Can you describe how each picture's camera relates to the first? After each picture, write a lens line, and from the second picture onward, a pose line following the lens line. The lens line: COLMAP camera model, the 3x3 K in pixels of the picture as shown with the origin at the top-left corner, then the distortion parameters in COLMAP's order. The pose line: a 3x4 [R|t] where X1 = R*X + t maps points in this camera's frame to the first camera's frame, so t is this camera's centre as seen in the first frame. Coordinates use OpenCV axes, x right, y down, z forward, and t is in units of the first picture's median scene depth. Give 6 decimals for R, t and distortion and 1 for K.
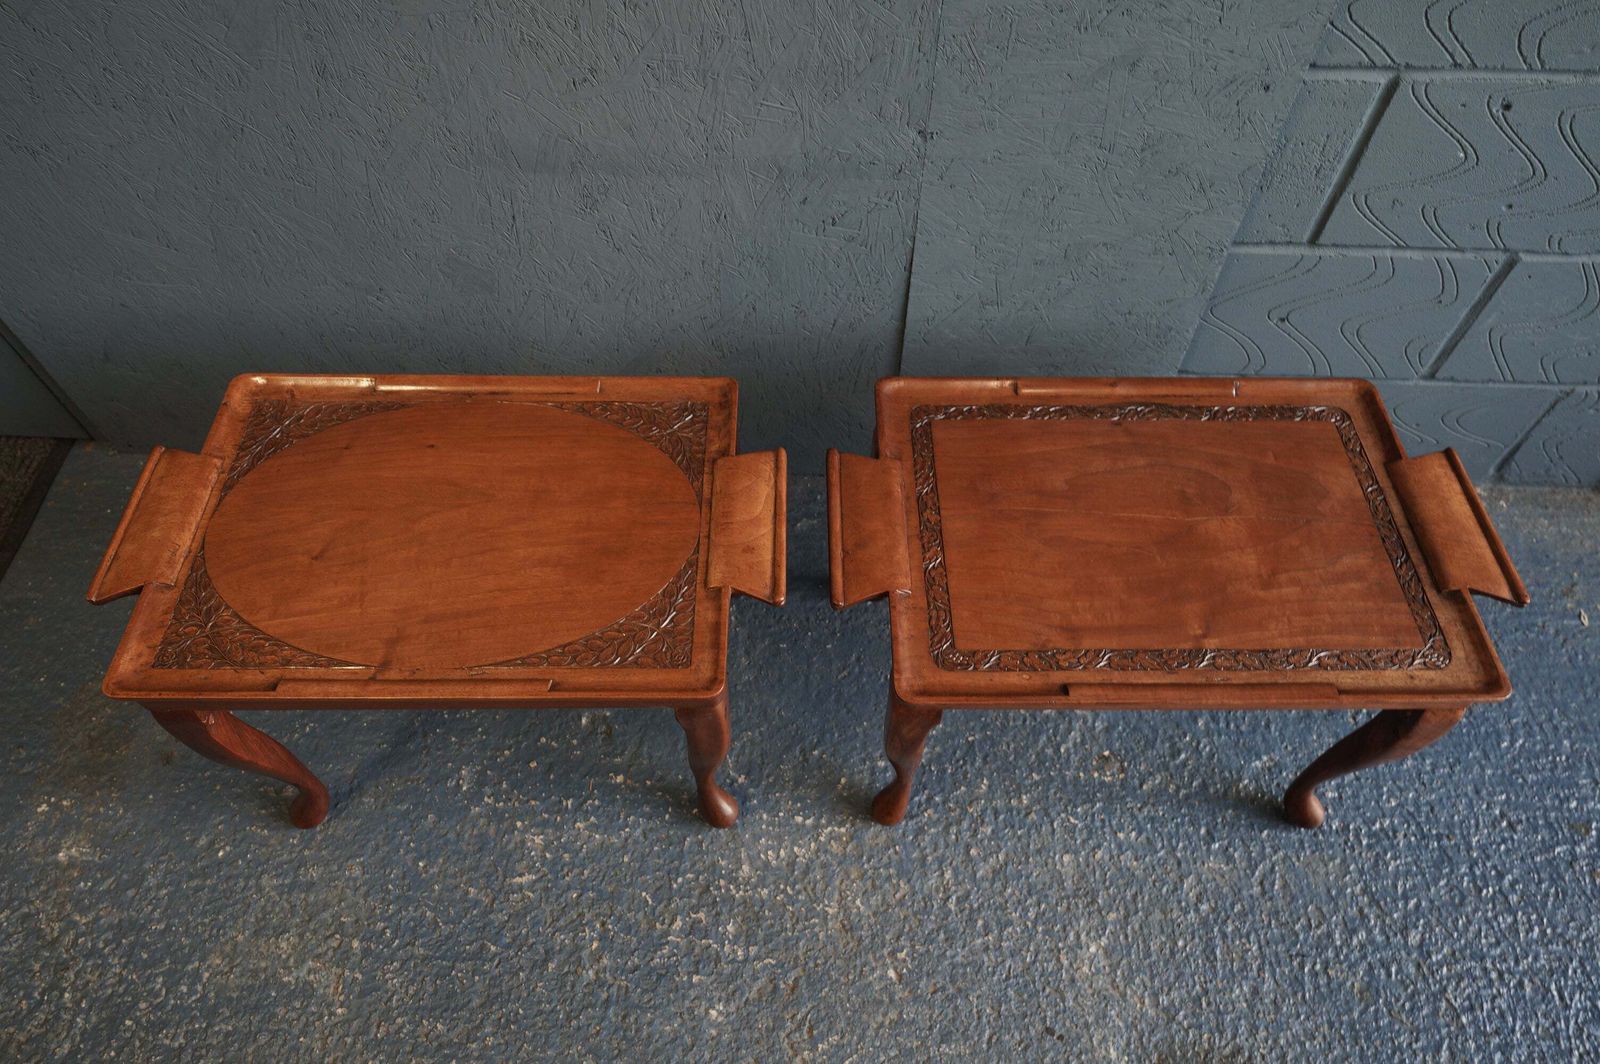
lens RADIAL K [[1032.3, 0, 804.7], [0, 1032.3, 536.8], [0, 0, 1]] dist [0.022765, -0.000835]
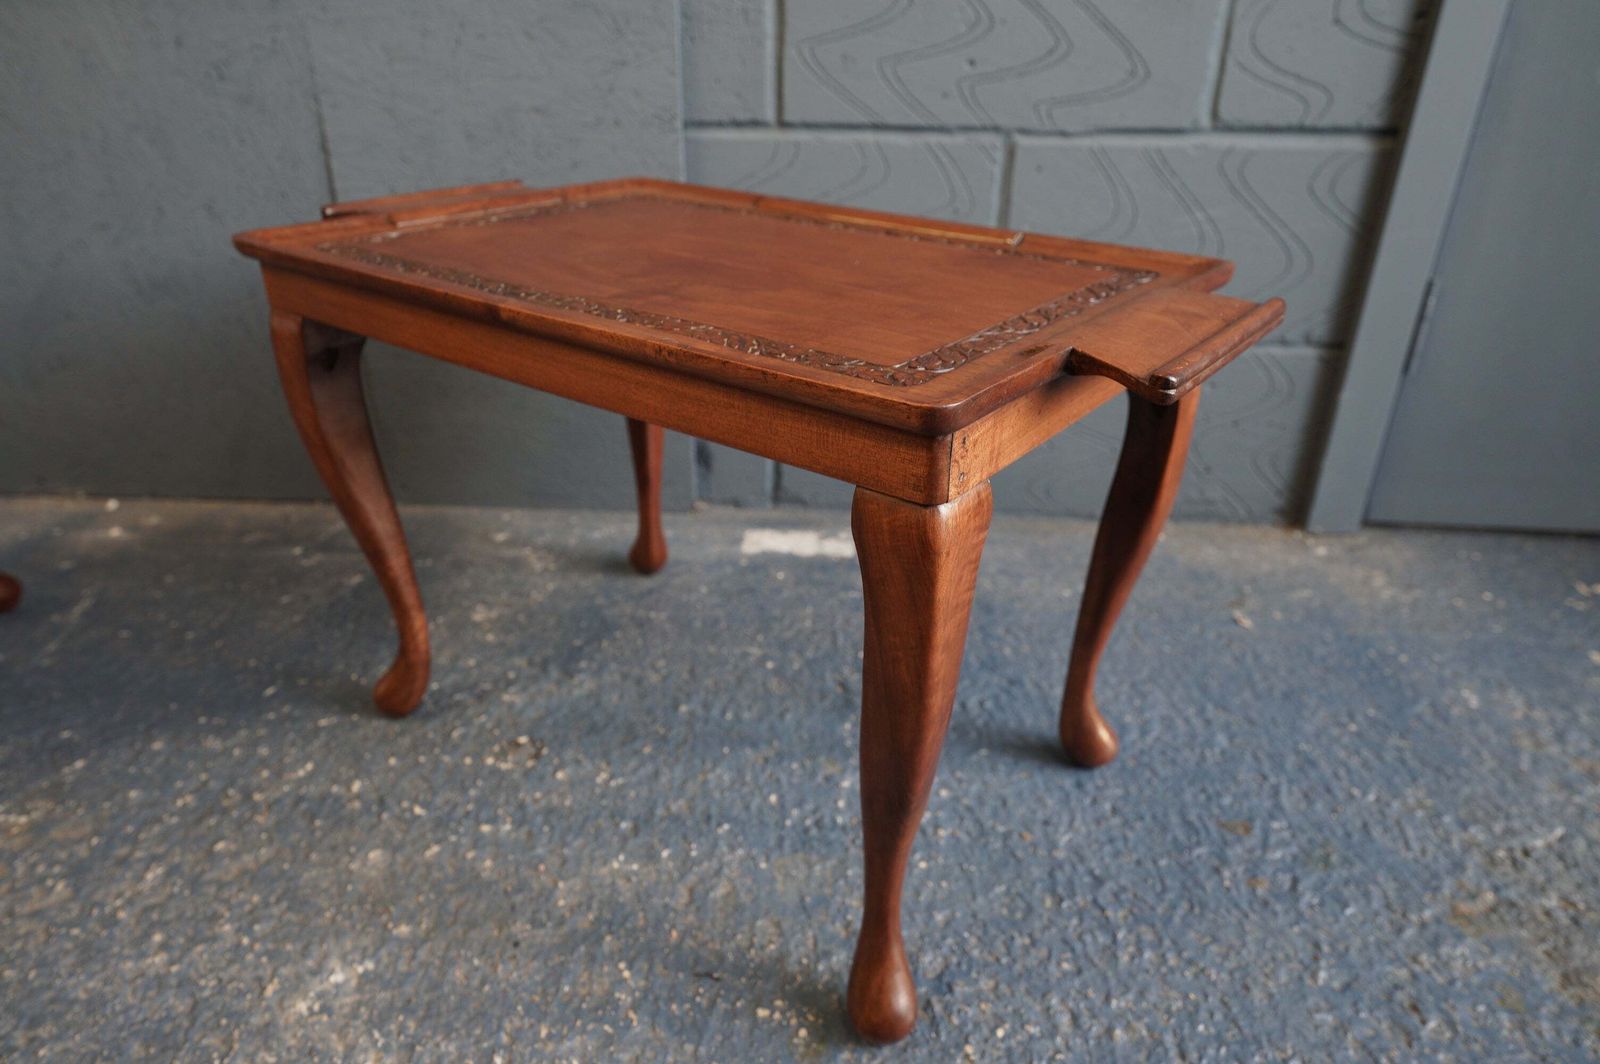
lens RADIAL K [[1032.3, 0, 804.7], [0, 1032.3, 536.8], [0, 0, 1]] dist [0.022765, -0.000835]
pose [[0.999987, 0.004303, 0.002761, 0.529291], [-0.002449, 0.877203, -0.480113, 0.464023], [-0.004488, 0.480100, 0.877202, 0.415365]]
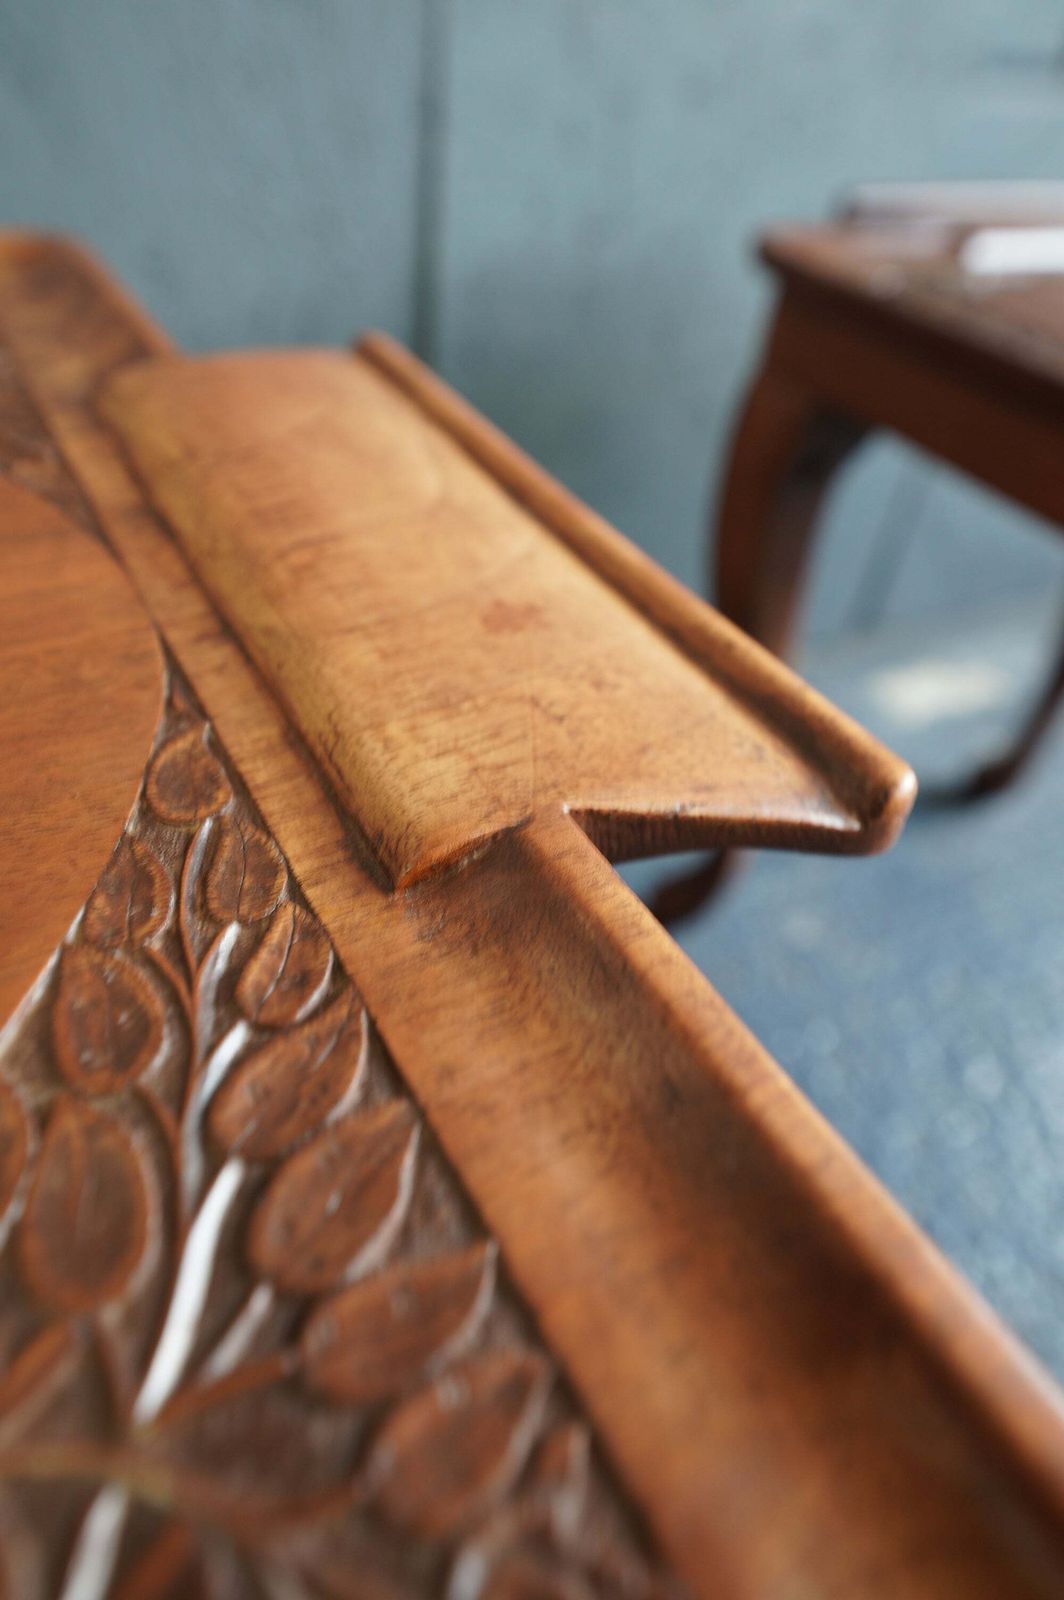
lens RADIAL K [[1015.1, 0, 532.0], [0, 1015.1, 800.0], [0, 0, 1]] dist [0.023575, 0.000284]
pose [[0.861349, -0.270982, 0.429706, -0.110926], [0.354334, 0.926601, -0.125931, 0.052172], [-0.364041, 0.260730, 0.894144, 0.744431]]
